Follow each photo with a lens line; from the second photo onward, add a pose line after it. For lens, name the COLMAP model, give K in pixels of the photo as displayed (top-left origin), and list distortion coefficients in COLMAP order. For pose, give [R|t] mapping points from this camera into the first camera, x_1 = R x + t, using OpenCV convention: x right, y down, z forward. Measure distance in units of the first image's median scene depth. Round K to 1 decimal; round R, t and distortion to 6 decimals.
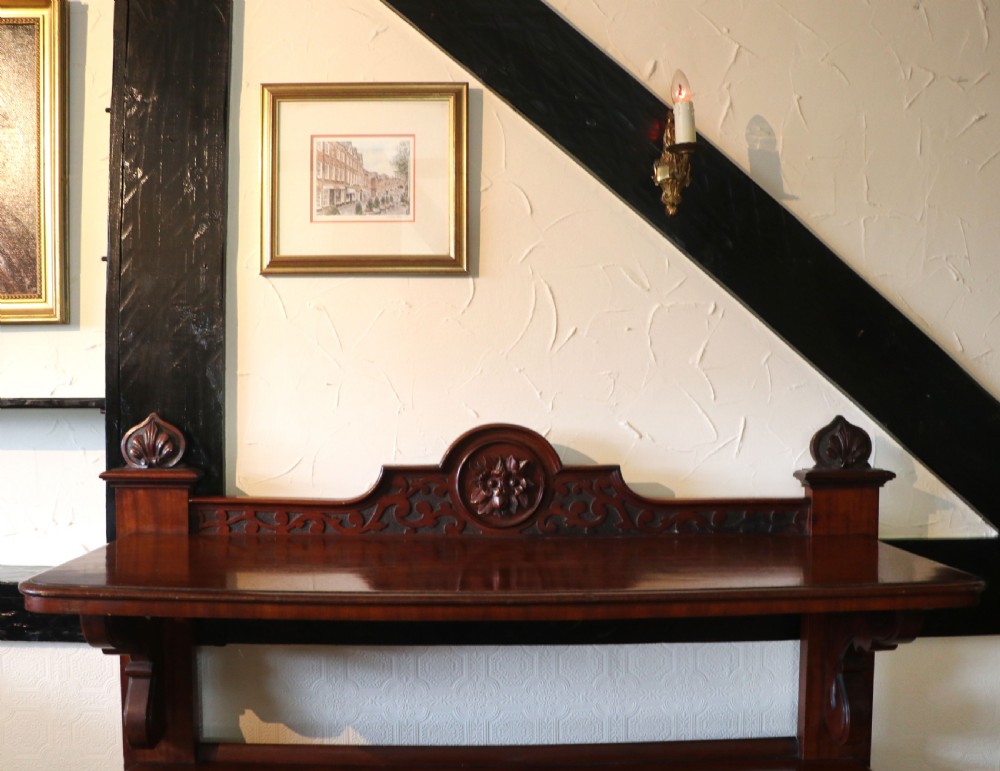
lens RADIAL K [[971.0, 0, 495.7], [0, 971.0, 392.5], [0, 0, 1]] dist [-0.146202, 0.000000]
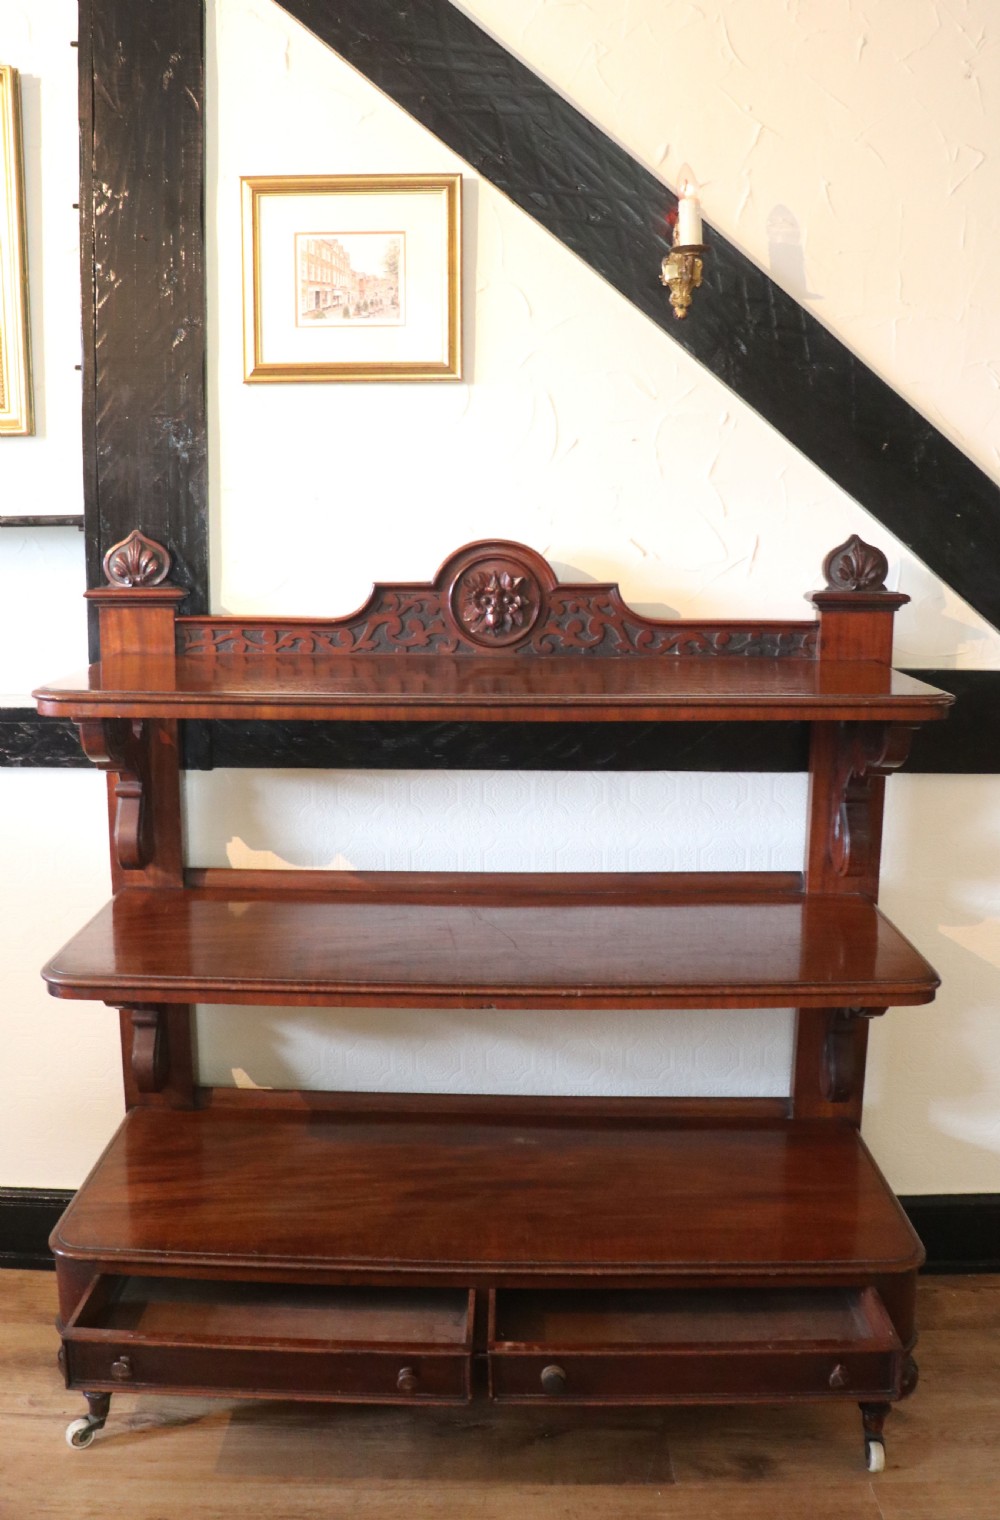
lens RADIAL K [[1380.8, 0, 488.5], [0, 1380.8, 719.1], [0, 0, 1]] dist [-0.159483, 0.119460]
pose [[0.999298, 0.007659, -0.036664, 0.049502], [-0.002044, 0.988562, 0.150799, 0.002208], [0.037400, -0.150618, 0.987884, -0.376299]]
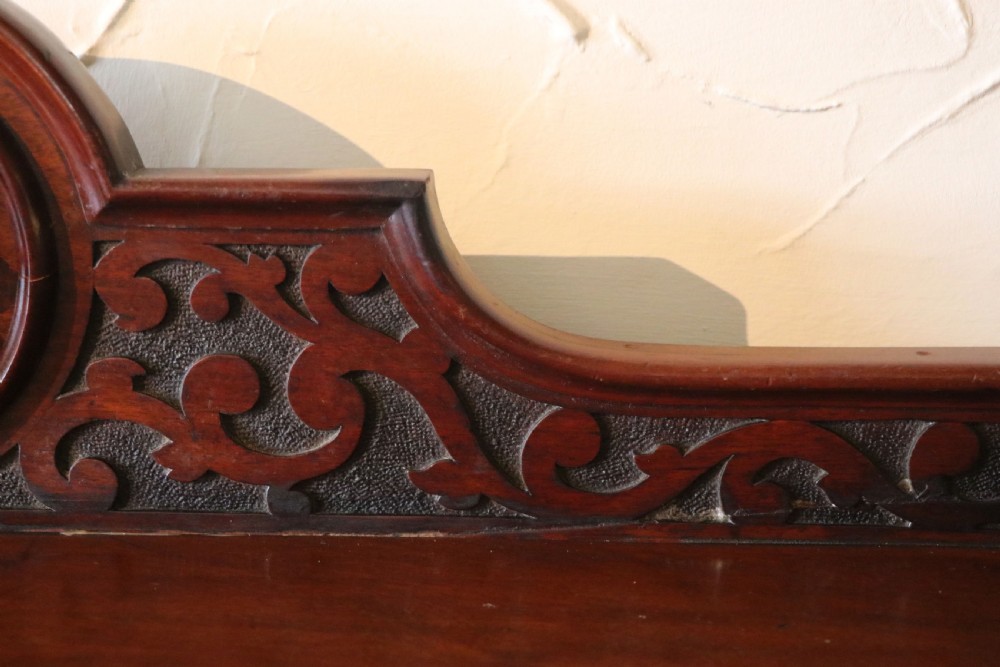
lens RADIAL K [[1702.7, 0, 480.7], [0, 1702.7, 355.0], [0, 0, 1]] dist [0.083633, 0.000000]
pose [[0.997823, 0.020906, -0.062542, 0.158615], [-0.007322, 0.977678, 0.209981, 0.037722], [0.065535, -0.209066, 0.975703, 0.655343]]
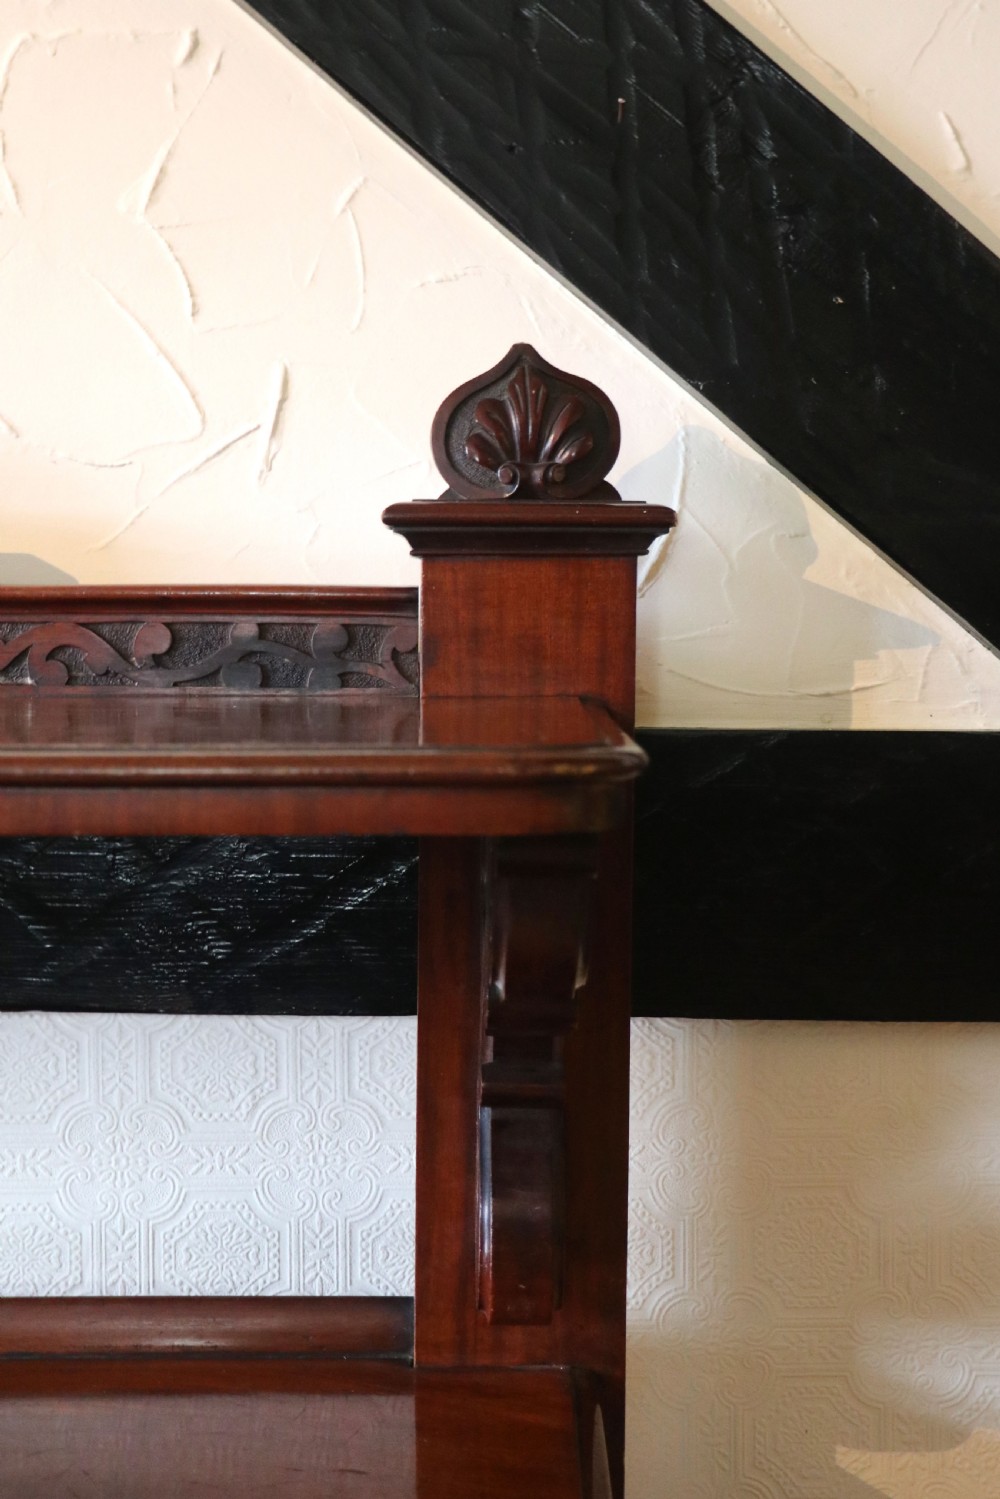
lens RADIAL K [[2048.9, 0, 498.7], [0, 2048.9, 742.3], [0, 0, 1]] dist [0.027081, 0.000000]
pose [[0.999179, 0.003936, -0.040317, 0.383585], [-0.001539, 0.998238, 0.059315, 0.121829], [0.040479, -0.059205, 0.997425, 0.269746]]
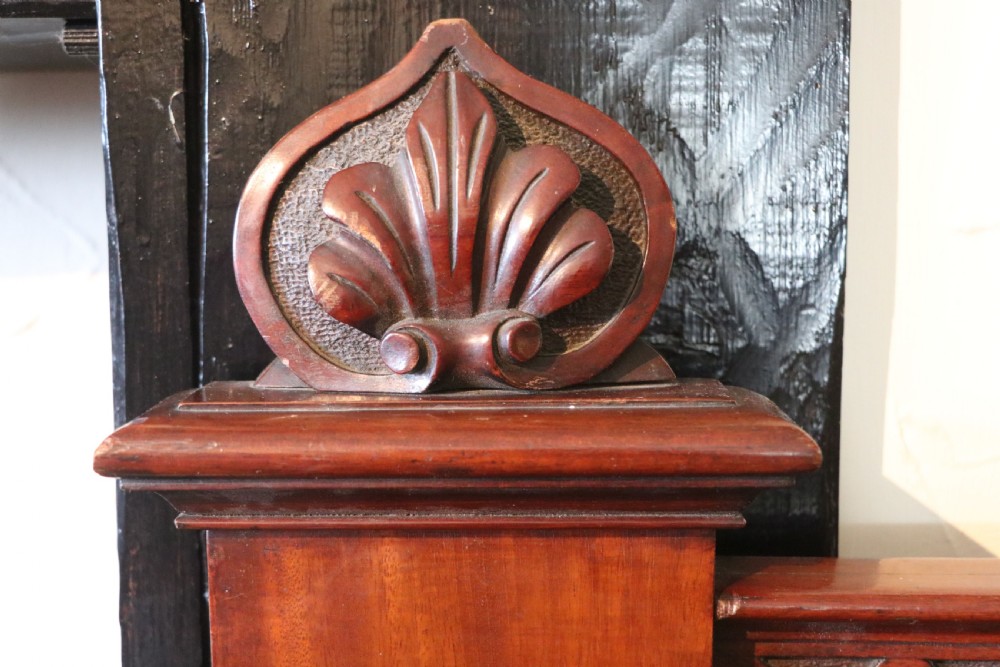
lens RADIAL K [[1204.6, 0, 502.0], [0, 1204.6, 353.1], [0, 0, 1]] dist [0.075108, 0.000000]
pose [[0.998516, -0.006169, -0.054114, -0.335449], [0.012008, 0.994051, 0.108253, 0.052166], [0.053125, -0.108742, 0.992649, 0.795190]]
